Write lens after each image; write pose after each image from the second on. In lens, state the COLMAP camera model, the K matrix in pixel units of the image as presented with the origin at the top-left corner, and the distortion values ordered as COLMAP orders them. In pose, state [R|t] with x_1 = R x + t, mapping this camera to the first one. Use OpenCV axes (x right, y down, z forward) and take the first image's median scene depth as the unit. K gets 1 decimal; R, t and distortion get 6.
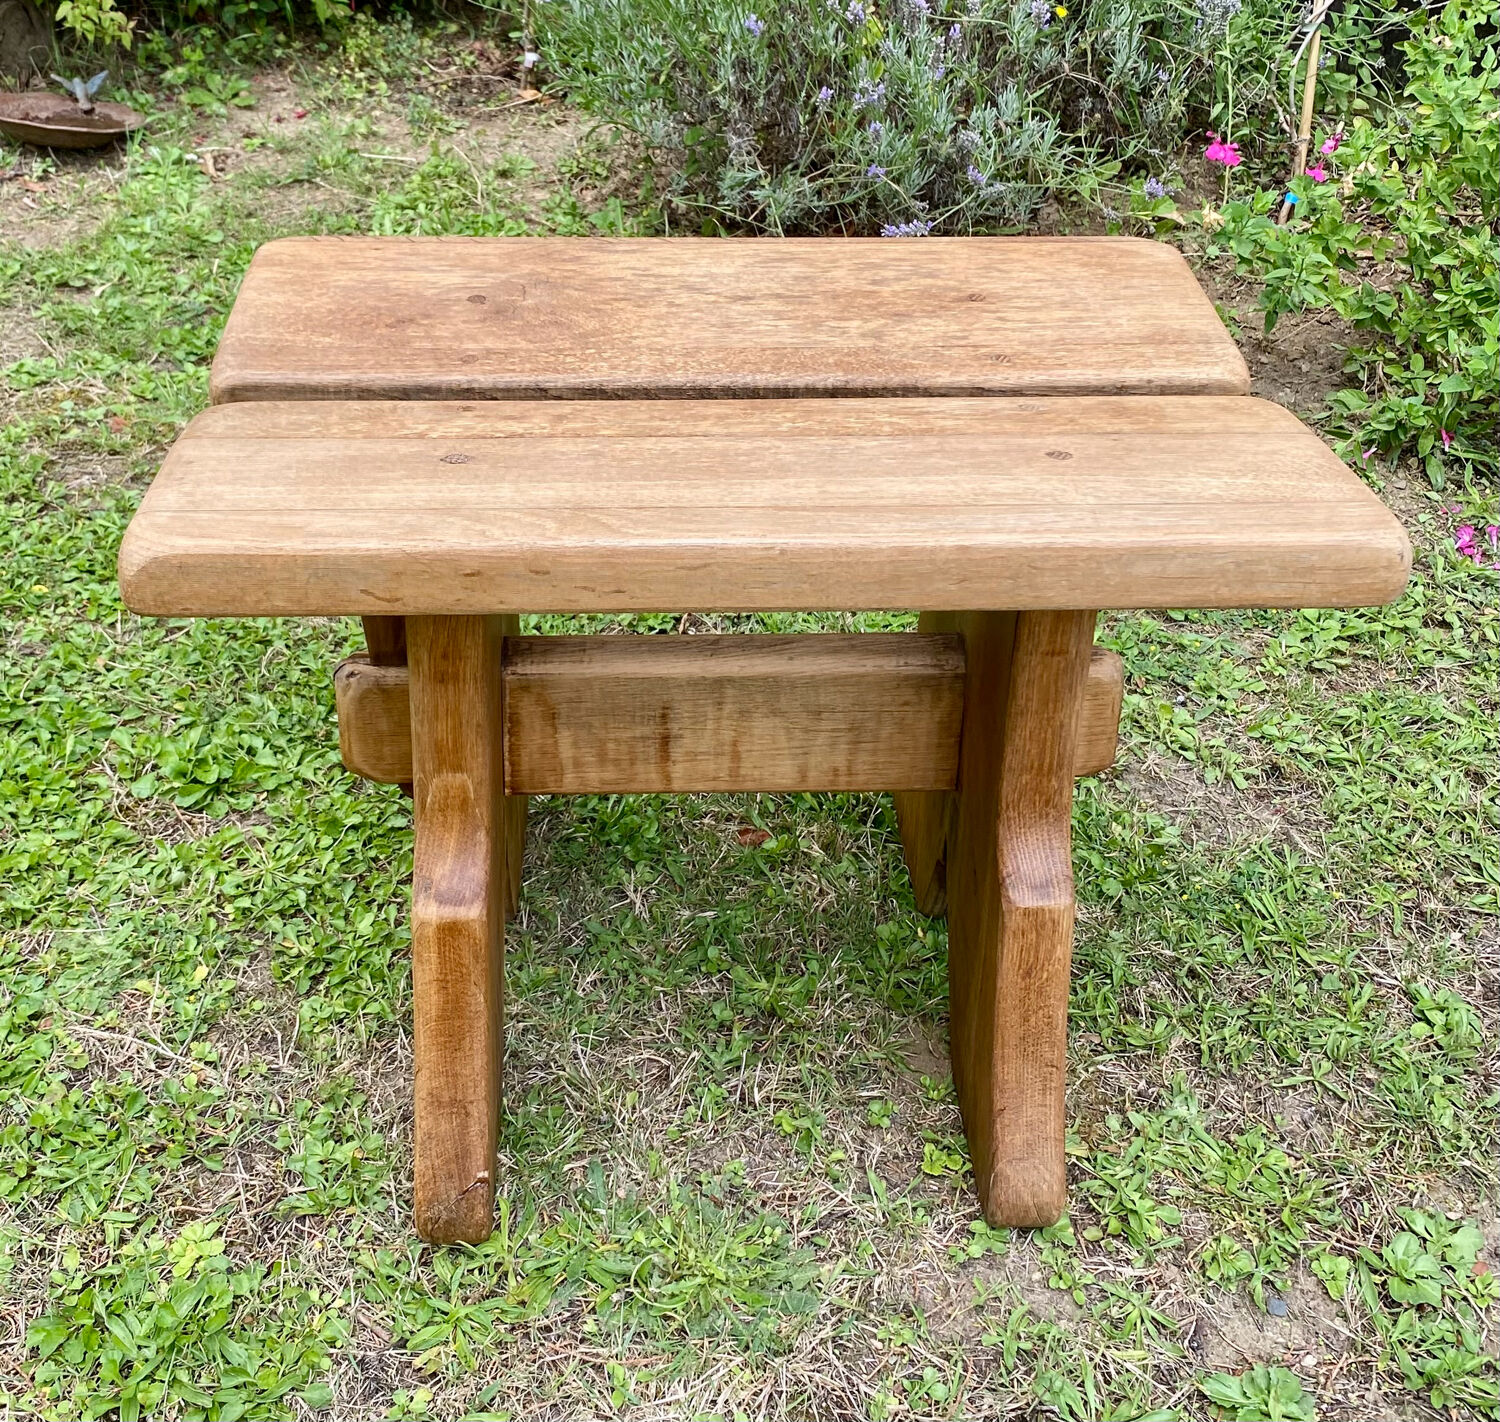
lens RADIAL K [[1825.0, 0, 671.9], [0, 1825.0, 520.1], [0, 0, 1]] dist [0.017924, 0.000000]
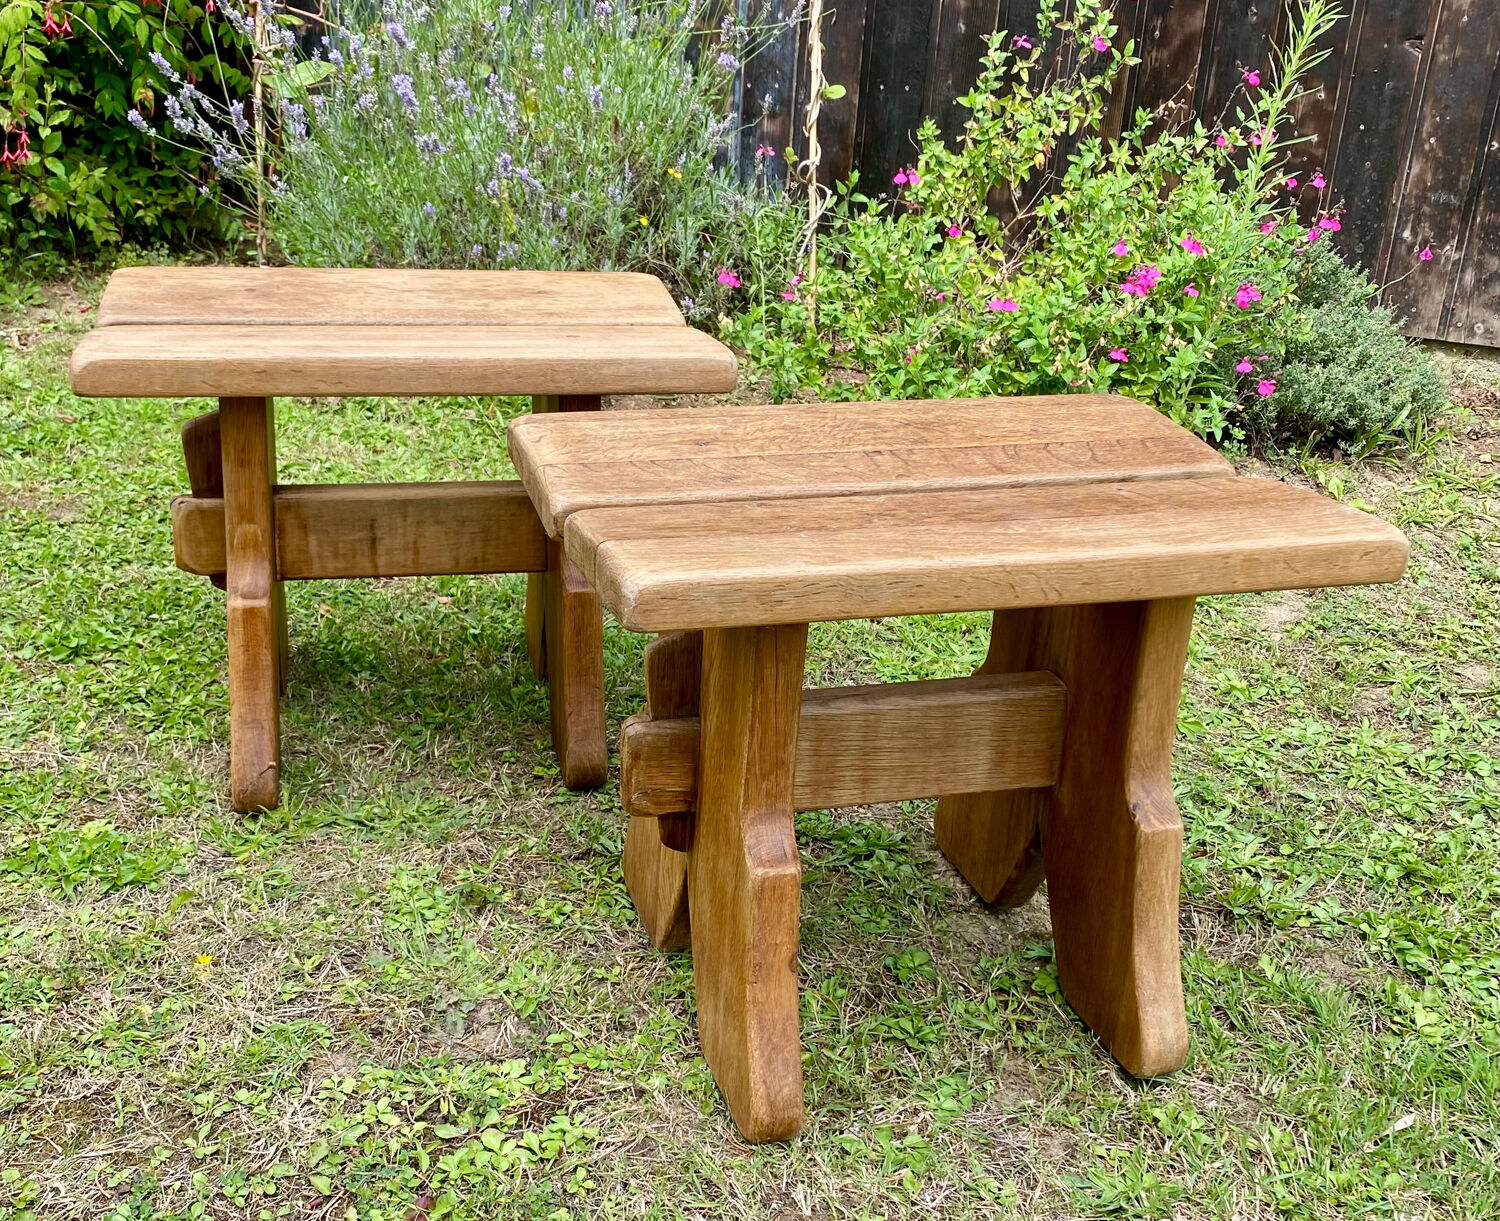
lens RADIAL K [[1638.4, 0, 731.9], [0, 1638.4, 635.7], [0, 0, 1]] dist [0.018922, 0.000000]
pose [[0.979226, -0.040338, 0.198718, 0.015082], [0.057888, 0.994841, -0.083311, 0.313250], [-0.194332, 0.093084, 0.976509, -0.498521]]
